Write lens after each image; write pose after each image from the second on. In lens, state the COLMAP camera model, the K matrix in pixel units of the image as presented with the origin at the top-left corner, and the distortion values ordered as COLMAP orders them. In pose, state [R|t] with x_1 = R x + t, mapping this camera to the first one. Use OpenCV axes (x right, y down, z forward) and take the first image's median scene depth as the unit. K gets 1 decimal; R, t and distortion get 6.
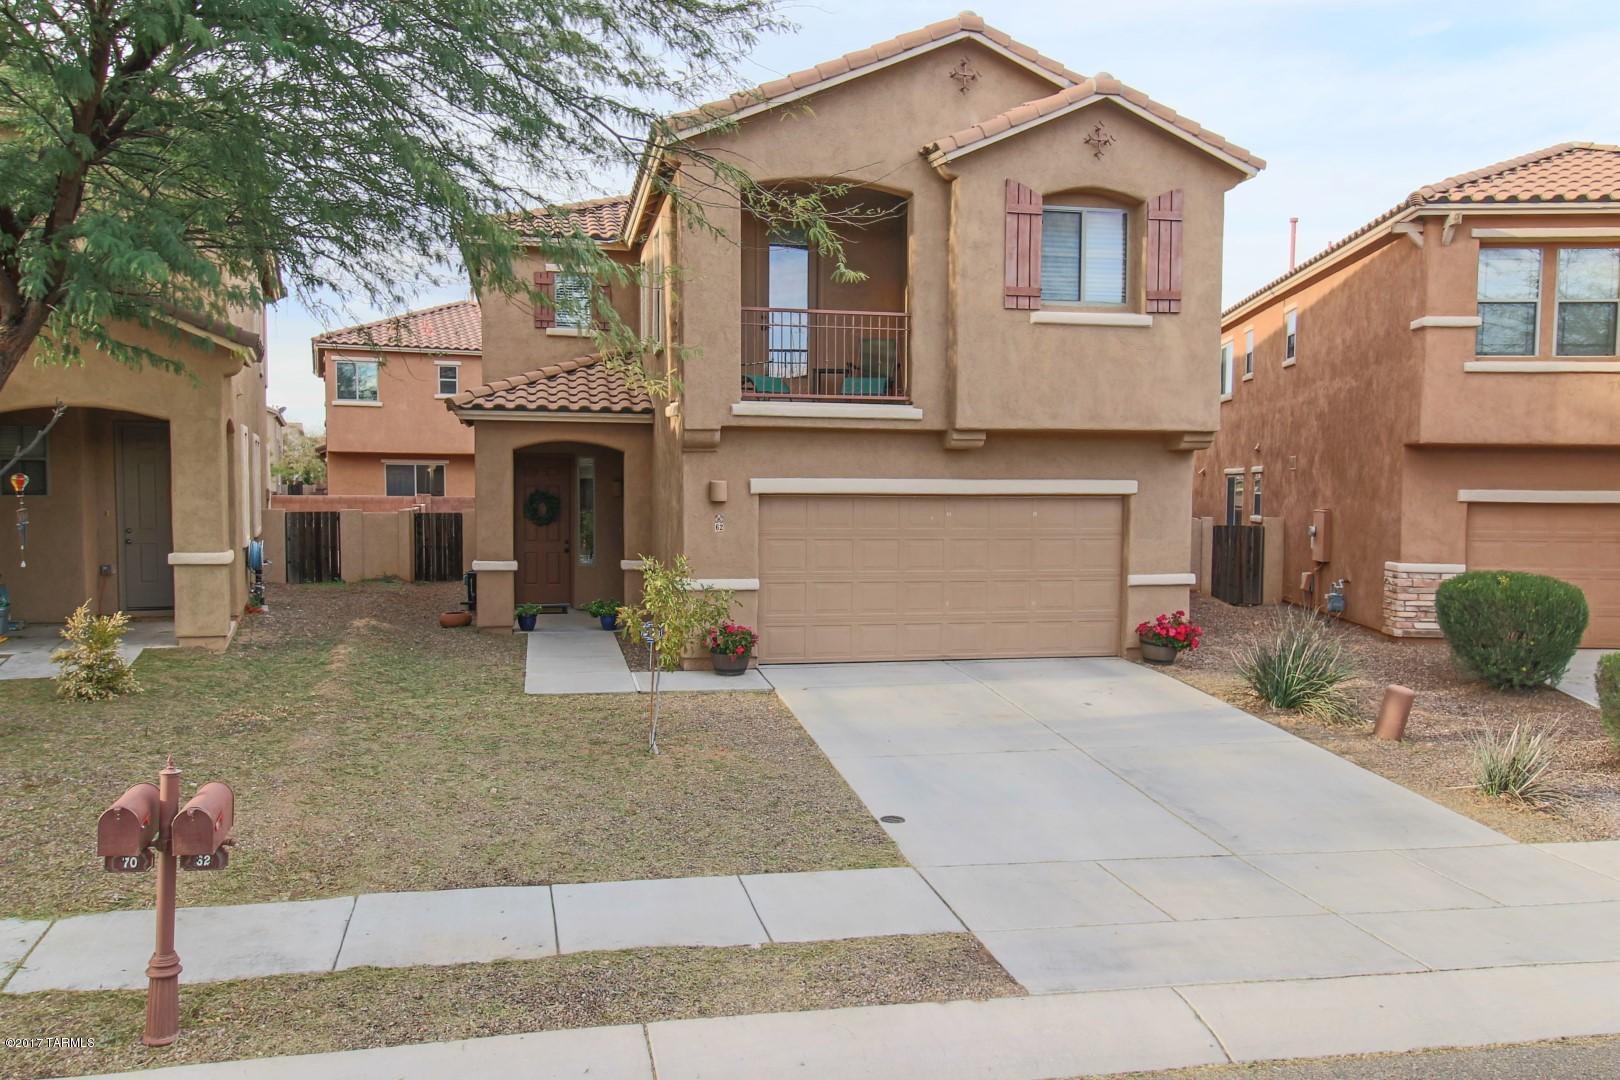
lens RADIAL K [[1148.7, 0, 810.0], [0, 1148.7, 540.0], [0, 0, 1]] dist [0.000477, -0.000439]
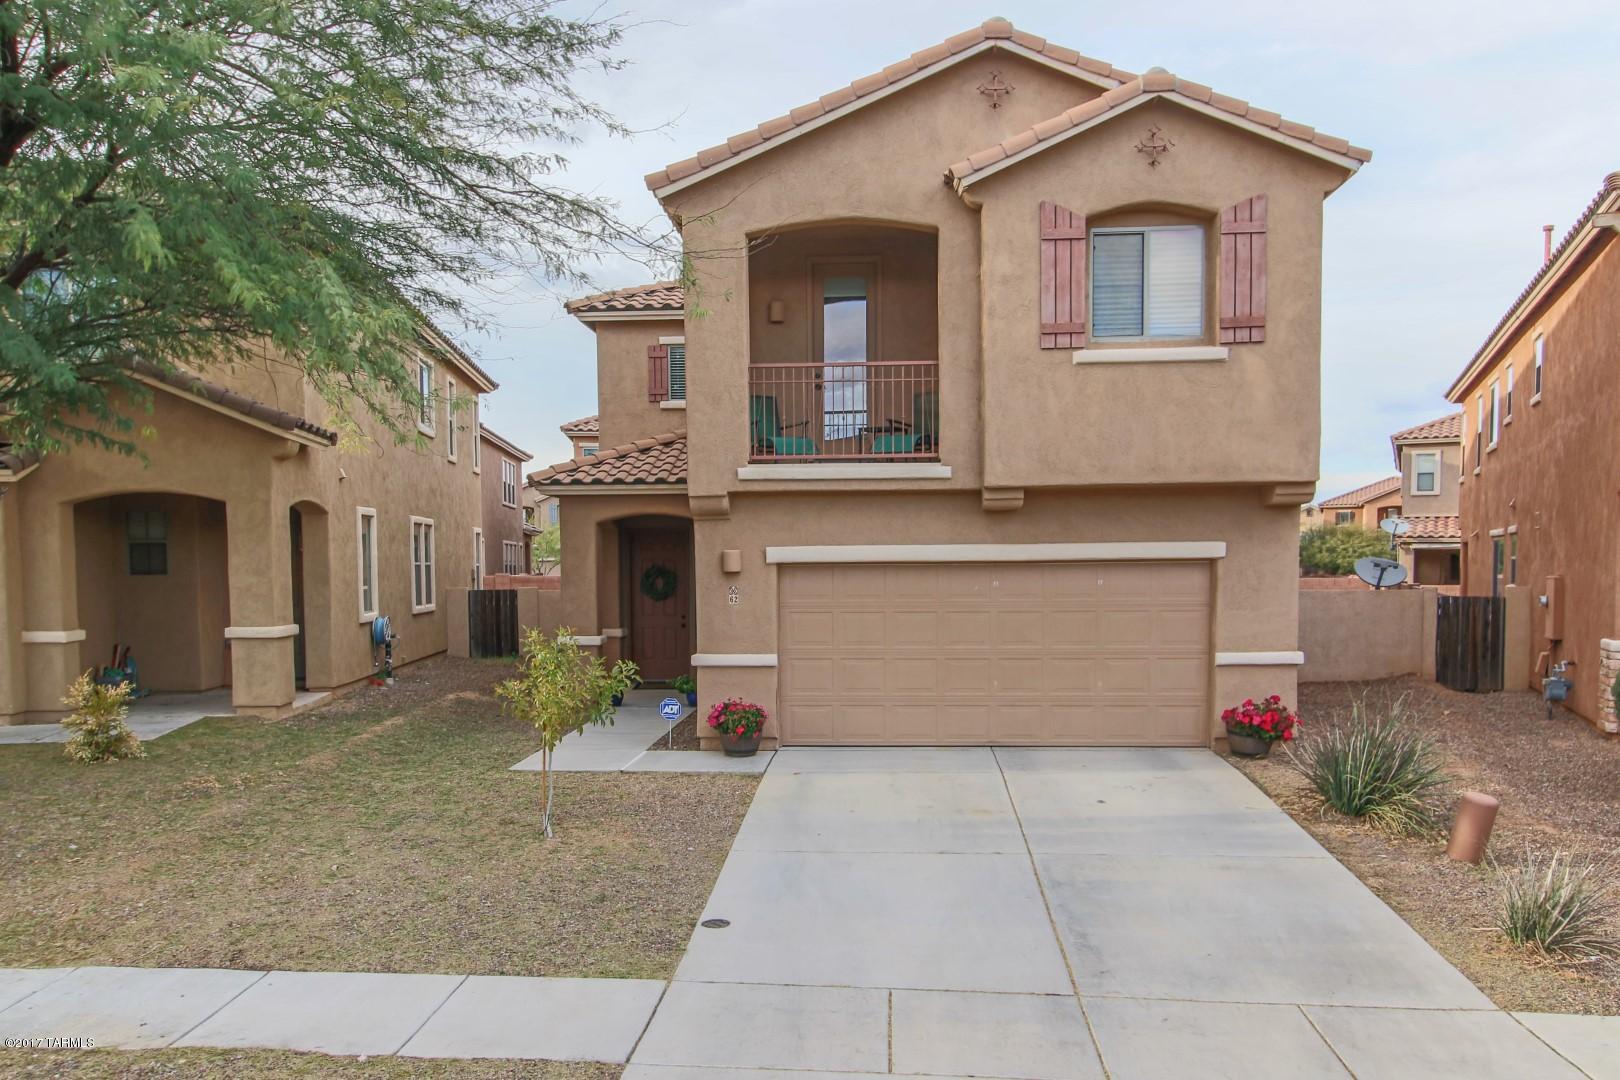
lens RADIAL K [[1165.5, 0, 811.3], [0, 1165.5, 619.0], [0, 0, 1]] dist [-0.000490, -0.002655]
pose [[0.966305, -0.002514, -0.257388, 0.223826], [0.002666, 0.999996, 0.000241, 0.004686], [0.257387, -0.000919, 0.966308, 0.089404]]
